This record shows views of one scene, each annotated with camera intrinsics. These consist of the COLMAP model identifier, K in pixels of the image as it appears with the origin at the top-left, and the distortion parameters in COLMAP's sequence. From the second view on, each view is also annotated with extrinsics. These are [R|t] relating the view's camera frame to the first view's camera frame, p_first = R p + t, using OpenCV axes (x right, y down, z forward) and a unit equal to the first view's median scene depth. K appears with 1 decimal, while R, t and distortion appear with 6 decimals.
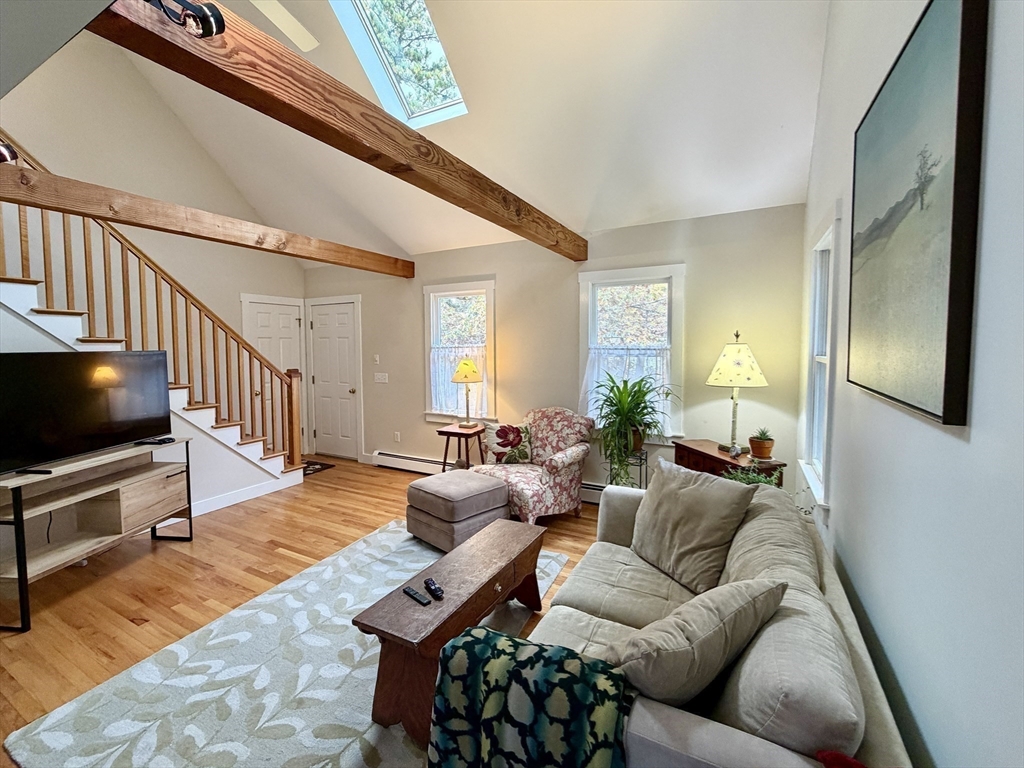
lens RADIAL K [[441.8, 0, 494.6], [0, 441.8, 369.1], [0, 0, 1]] dist [0.001746, 0.000049]
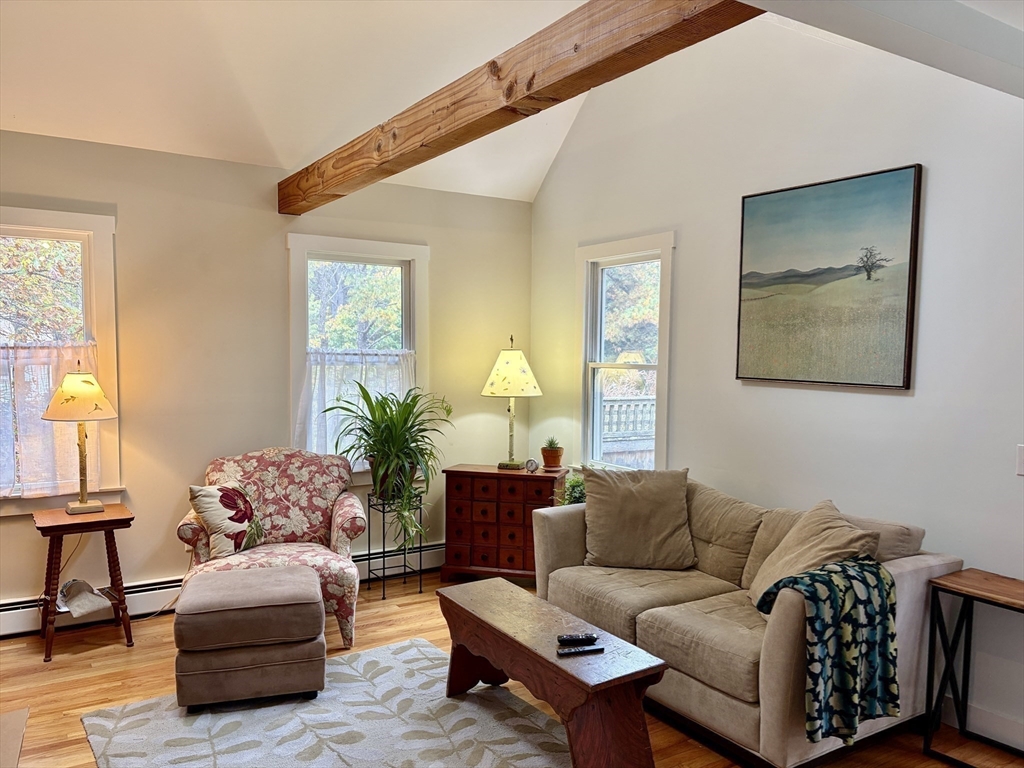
lens RADIAL K [[795.6, 0, 514.5], [0, 795.6, 407.5], [0, 0, 1]] dist [0.008374, 0.000929]
pose [[0.470325, -0.049897, 0.881082, -0.723655], [0.036331, 0.998649, 0.037162, 0.000950], [-0.881745, 0.014532, 0.471502, 0.192652]]
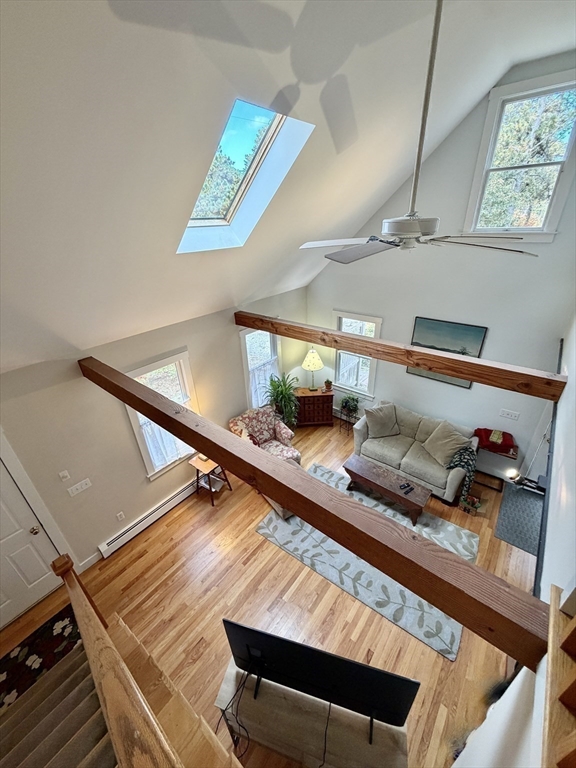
lens RADIAL K [[305.5, 0, 275.0], [0, 305.5, 383.5], [0, 0, 1]] dist [-0.000085, -0.000069]
pose [[0.185960, -0.461600, 0.867378, -0.885897], [0.101917, 0.887076, 0.450233, -0.574353], [-0.977257, 0.004675, 0.212005, 0.693221]]
